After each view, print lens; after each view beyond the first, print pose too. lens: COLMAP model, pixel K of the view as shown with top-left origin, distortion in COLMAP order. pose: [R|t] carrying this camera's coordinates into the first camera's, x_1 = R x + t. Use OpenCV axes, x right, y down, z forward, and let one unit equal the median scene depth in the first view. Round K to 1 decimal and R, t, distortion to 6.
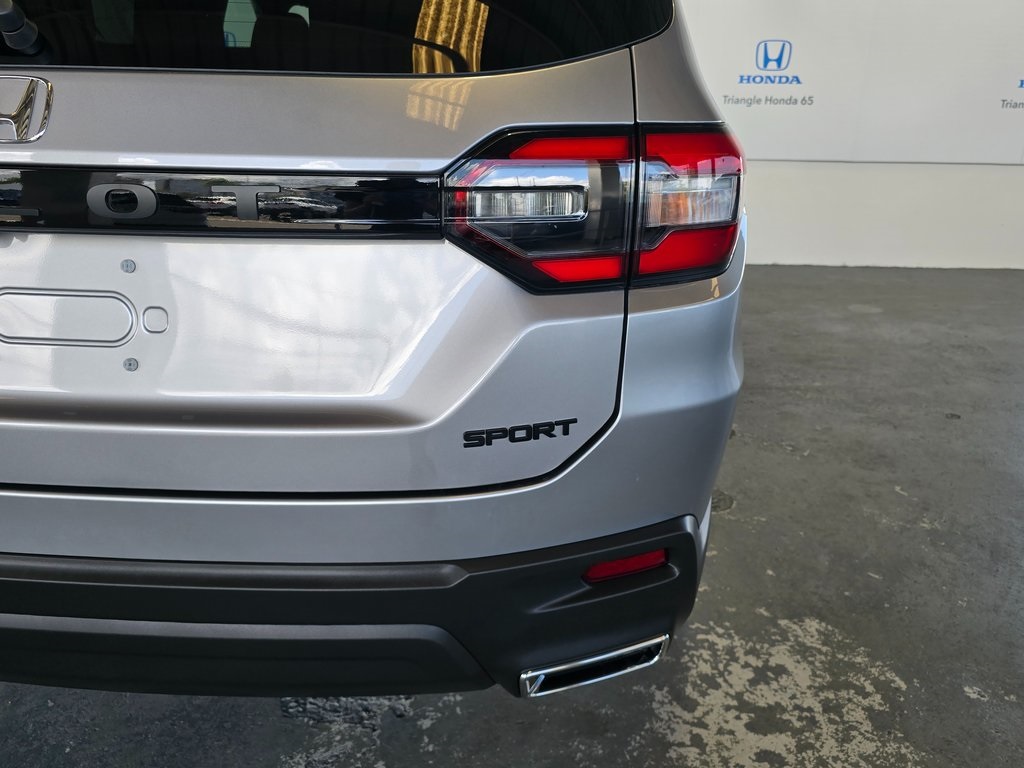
lens RADIAL K [[807.7, 0, 485.9], [0, 807.7, 384.8], [0, 0, 1]] dist [0.025703, -0.006858]
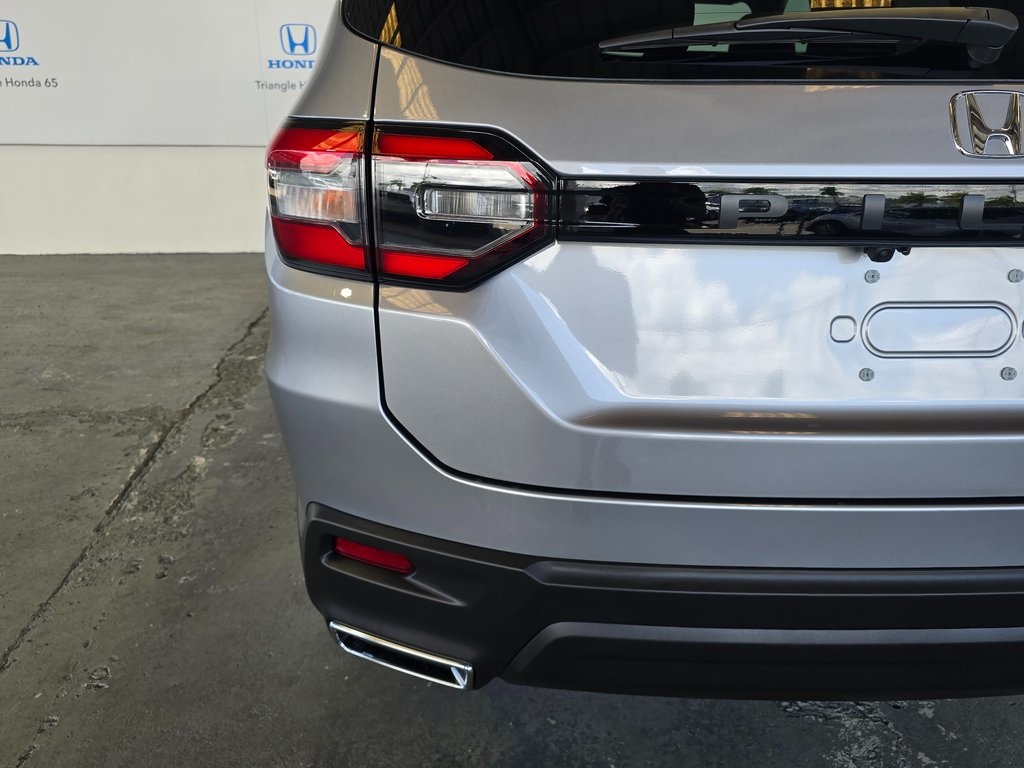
lens RADIAL K [[807.6, 0, 538.4], [0, 807.6, 378.4], [0, 0, 1]] dist [0.067053, -0.063674]
pose [[0.994157, -0.045738, 0.097779, -0.628404], [0.045074, 0.998943, 0.008986, -0.030942], [-0.098086, -0.004527, 0.995168, 0.026922]]
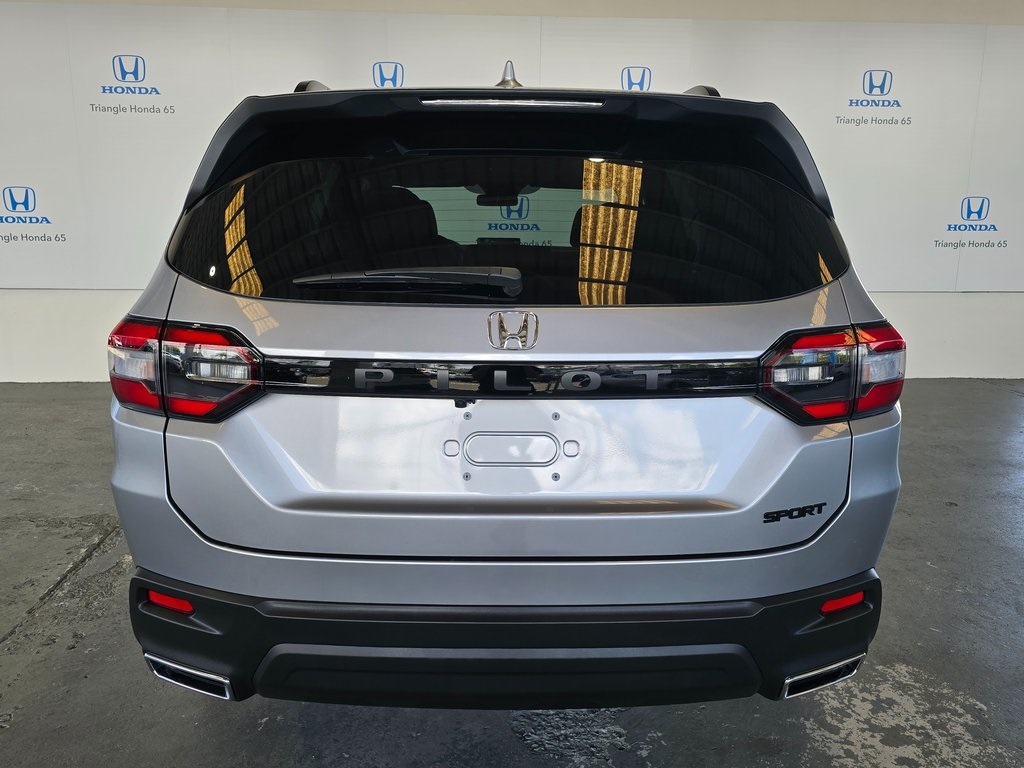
lens RADIAL K [[782.3, 0, 512.0], [0, 782.3, 384.0], [0, 0, 1]] dist [0.061684, -0.044686]
pose [[0.996191, -0.024602, 0.083659, -0.367823], [0.036026, 0.989789, -0.137915, 0.001408], [-0.079412, 0.140403, 0.986905, -0.307656]]
